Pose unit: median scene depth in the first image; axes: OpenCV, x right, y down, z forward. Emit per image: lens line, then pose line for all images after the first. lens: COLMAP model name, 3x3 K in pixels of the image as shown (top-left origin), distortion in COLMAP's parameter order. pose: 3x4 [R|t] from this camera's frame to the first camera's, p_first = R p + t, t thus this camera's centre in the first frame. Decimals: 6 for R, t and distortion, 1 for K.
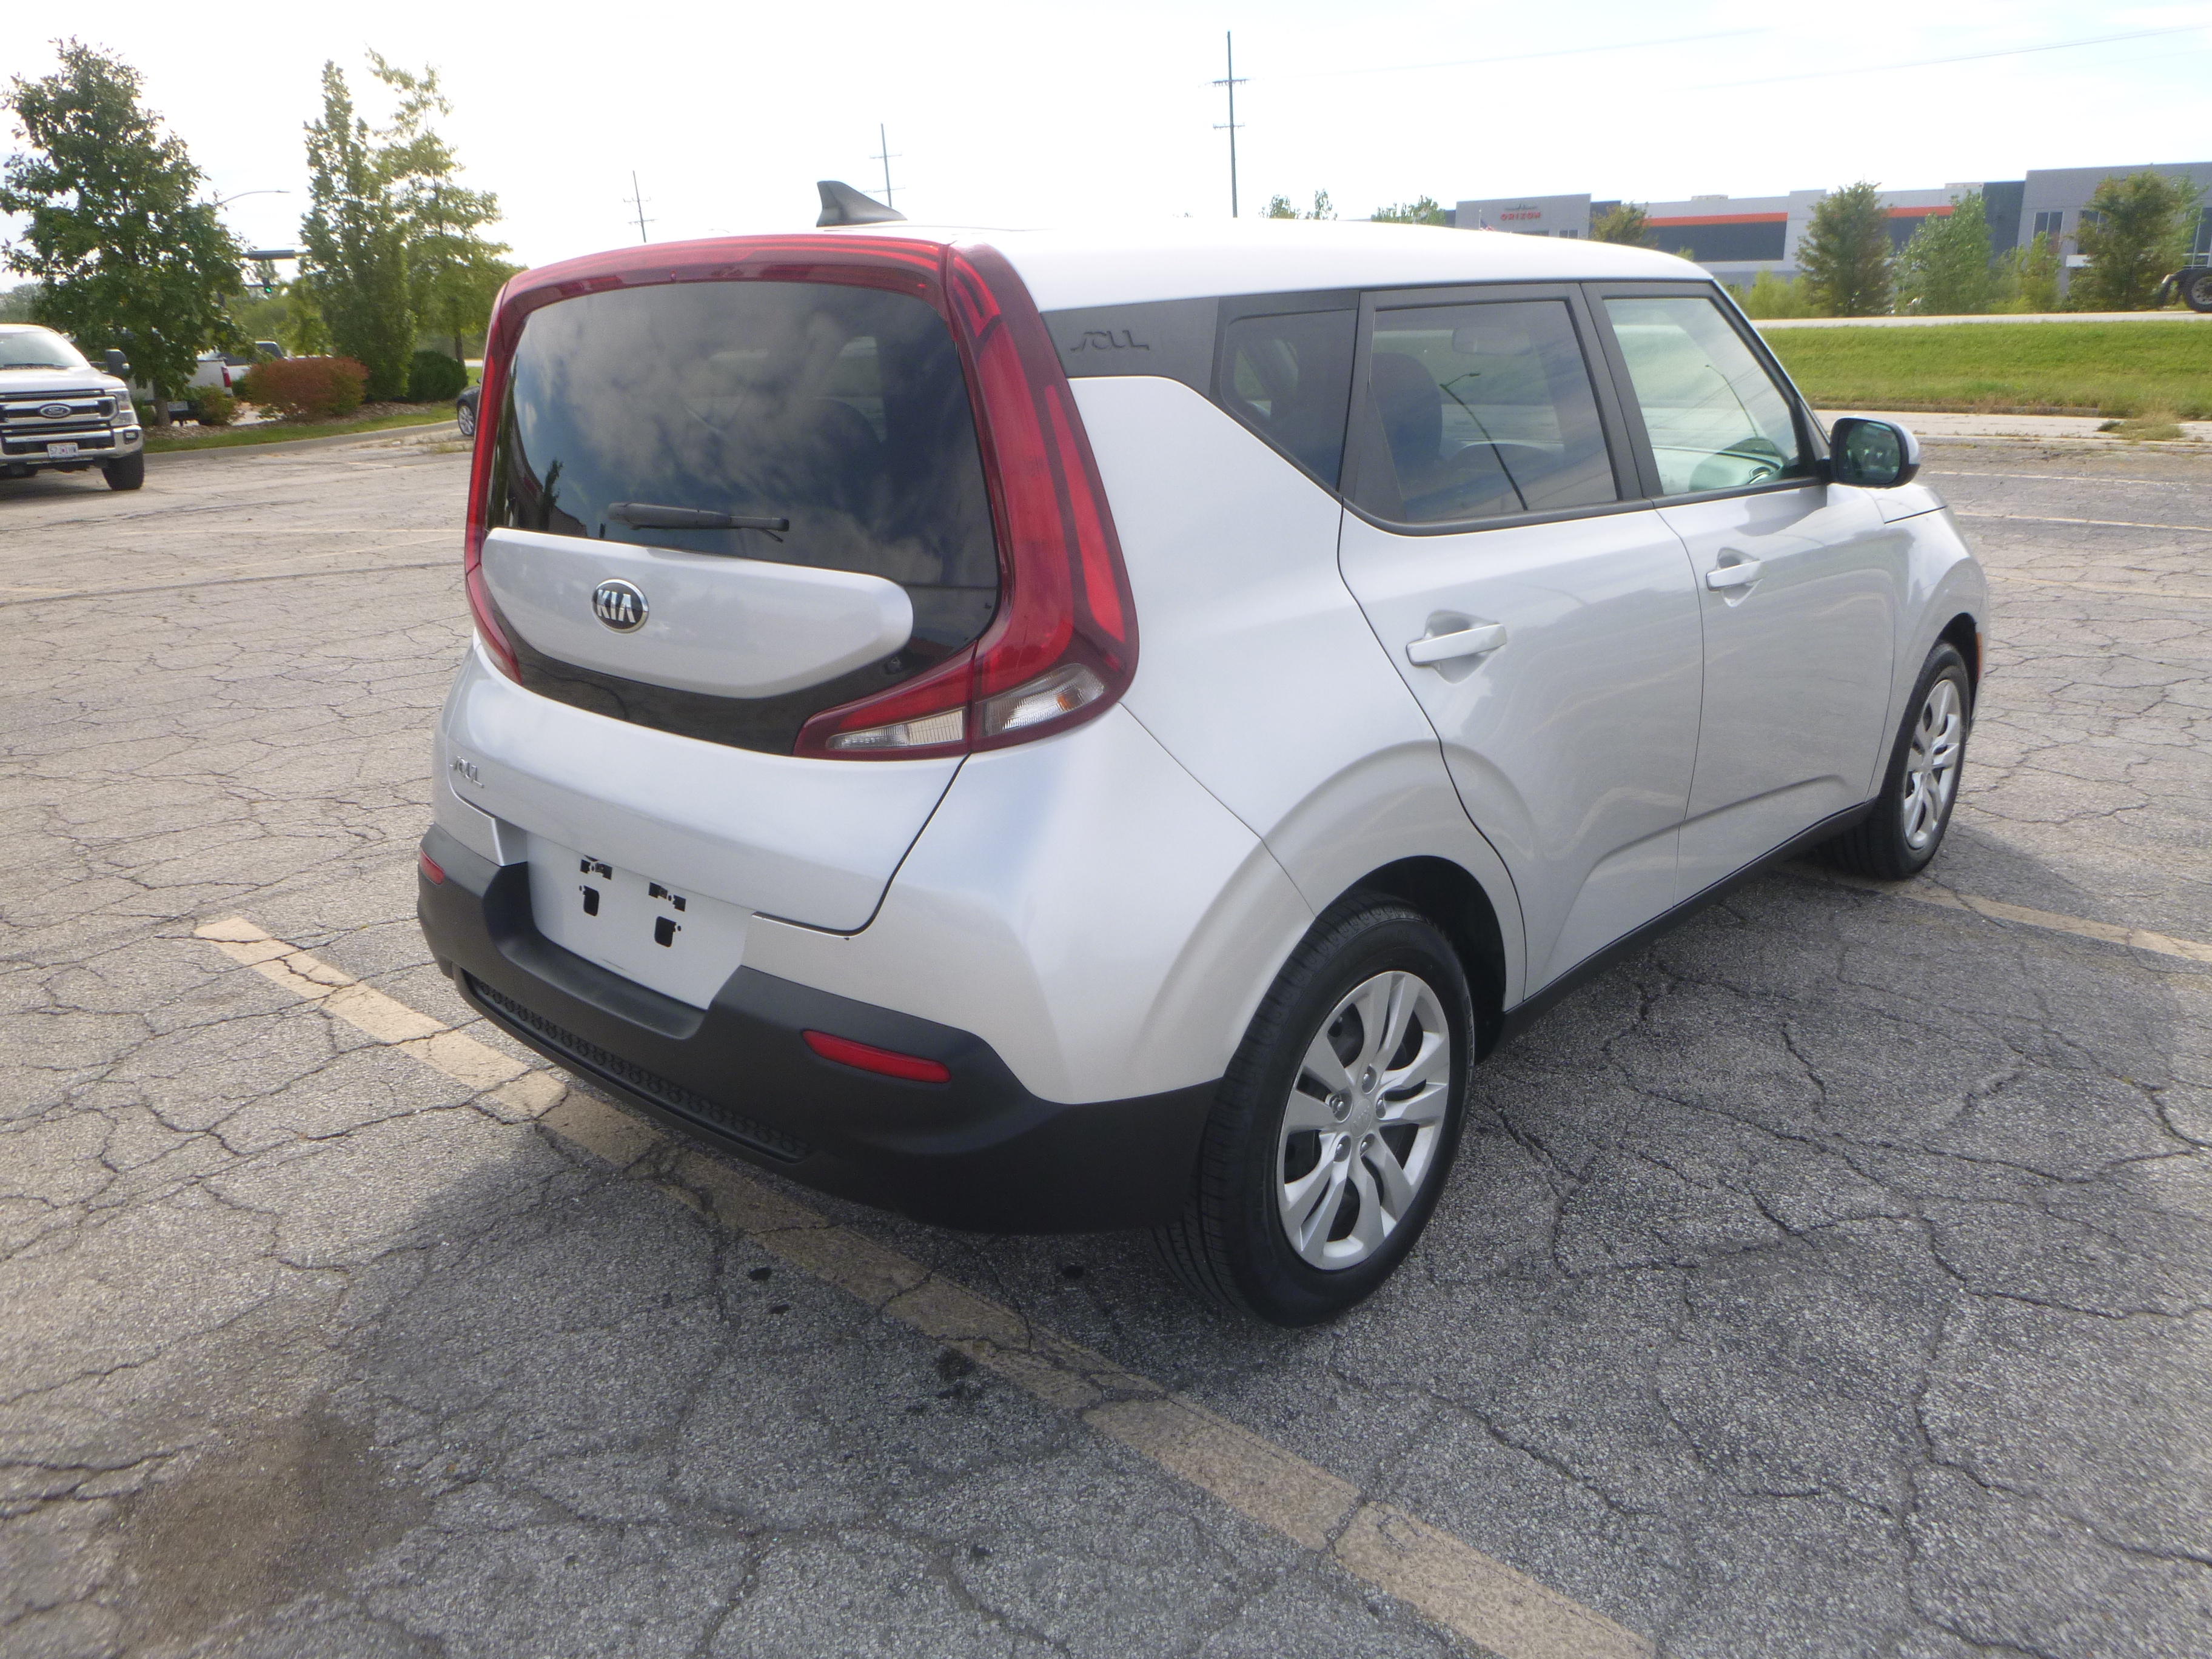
lens RADIAL K [[1610.3, 0, 1106.0], [0, 1610.3, 829.5], [0, 0, 1]] dist [-0.028306, 0.001232]
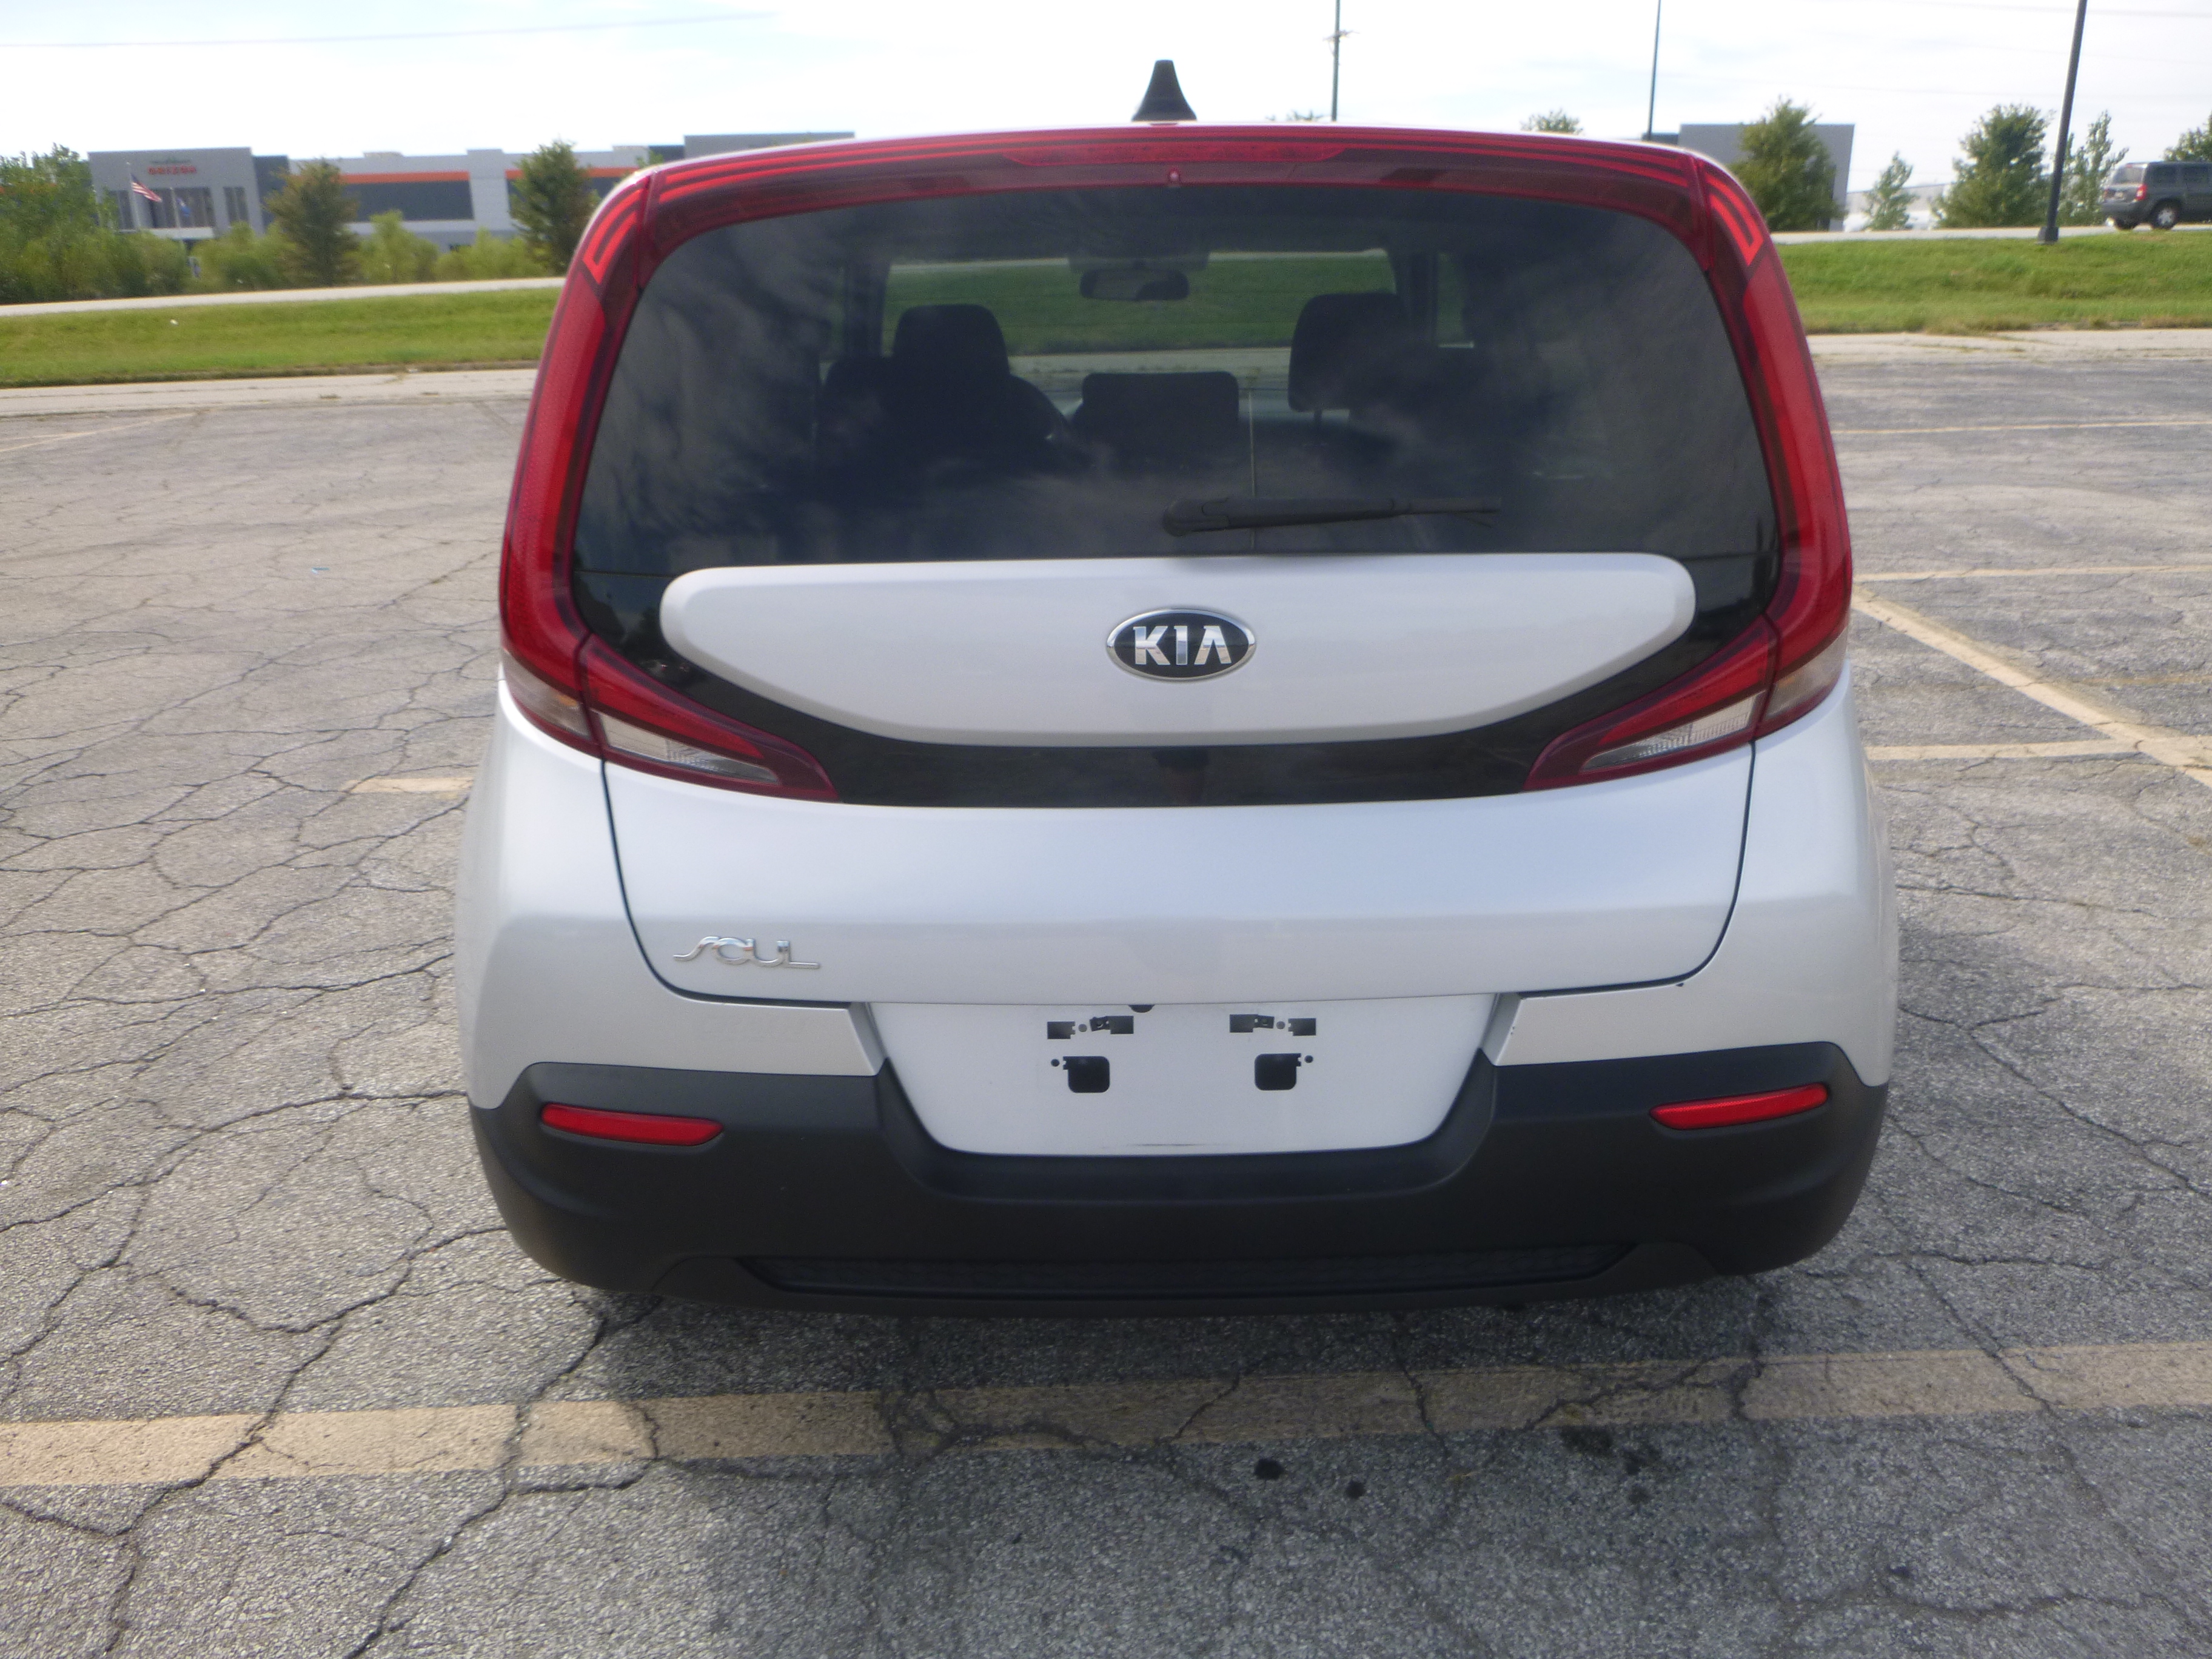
lens RADIAL K [[1634.1, 0, 1106.0], [0, 1634.1, 829.5], [0, 0, 1]] dist [-0.028771, -0.004844]
pose [[0.744196, -0.219972, 0.630702, -0.778407], [0.208673, 0.973523, 0.093314, -0.131210], [-0.634529, 0.062166, 0.770395, 0.458393]]
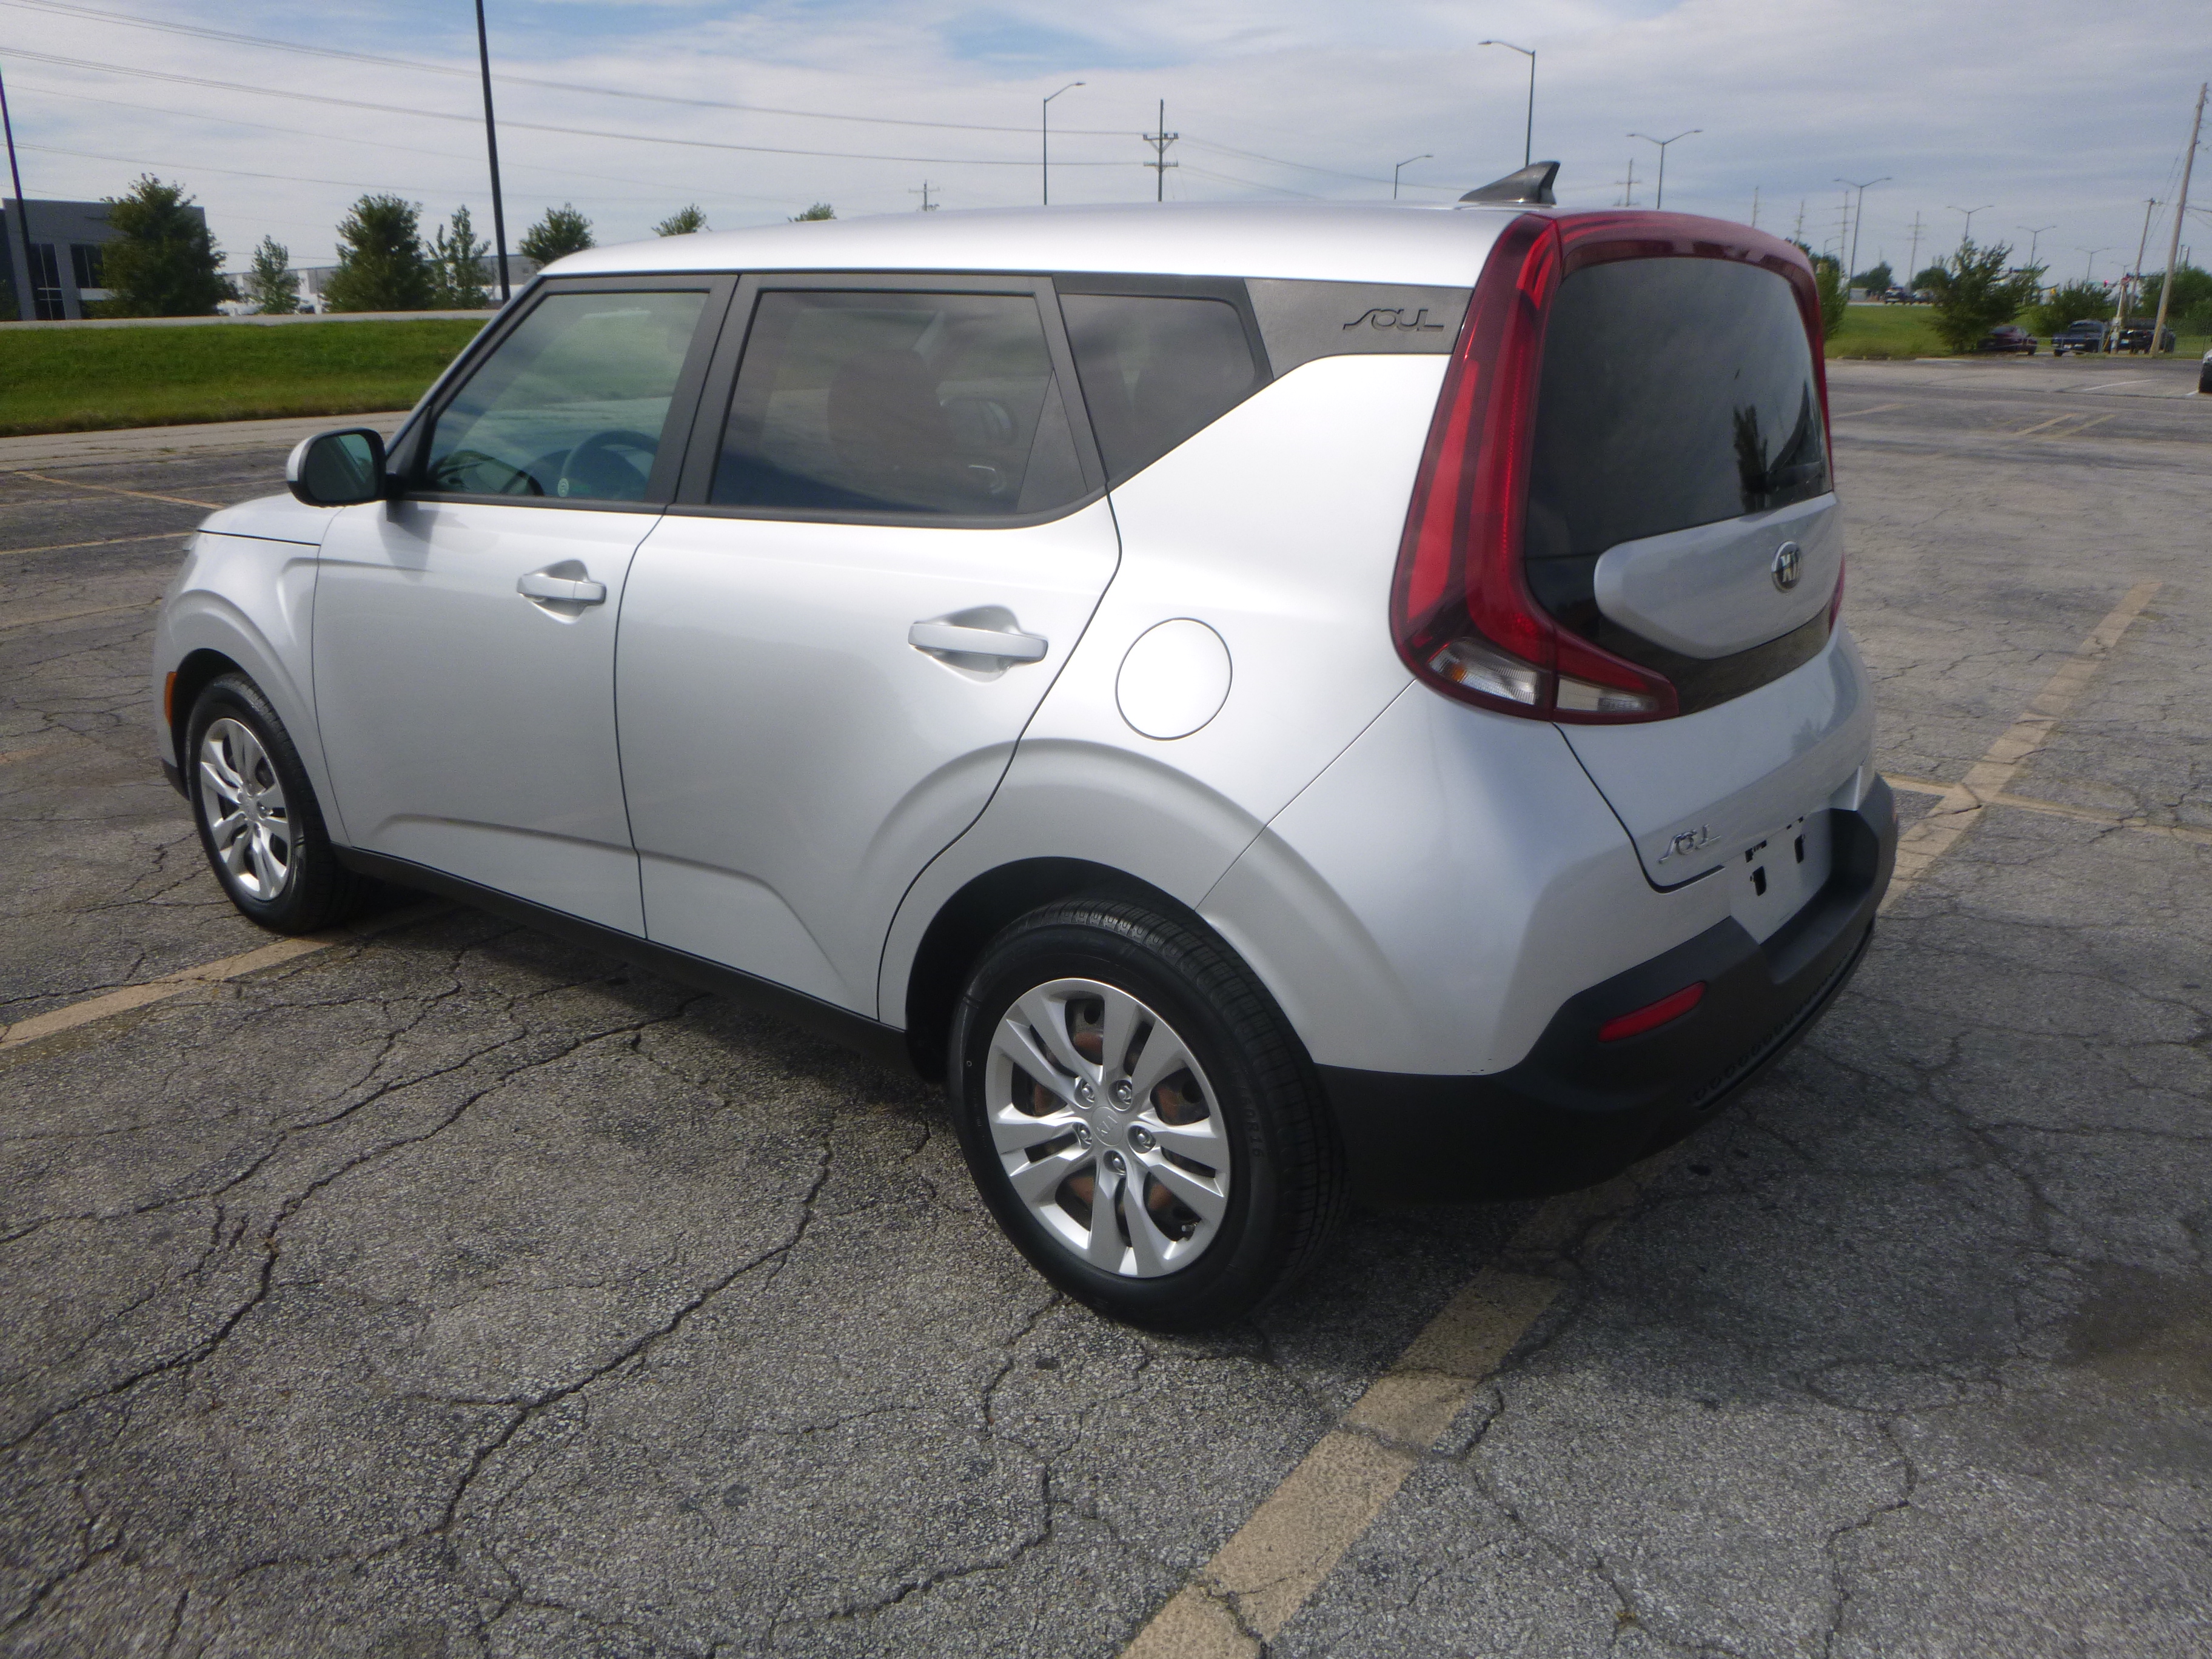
lens RADIAL K [[1620.0, 0, 1069.0], [0, 1620.0, 901.4], [0, 0, 1]] dist [-0.031638, -0.003830]
pose [[-0.059136, -0.321285, 0.945134, -1.292396], [0.303477, 0.896193, 0.323637, -0.414818], [-0.951002, 0.305965, 0.044505, 1.436230]]
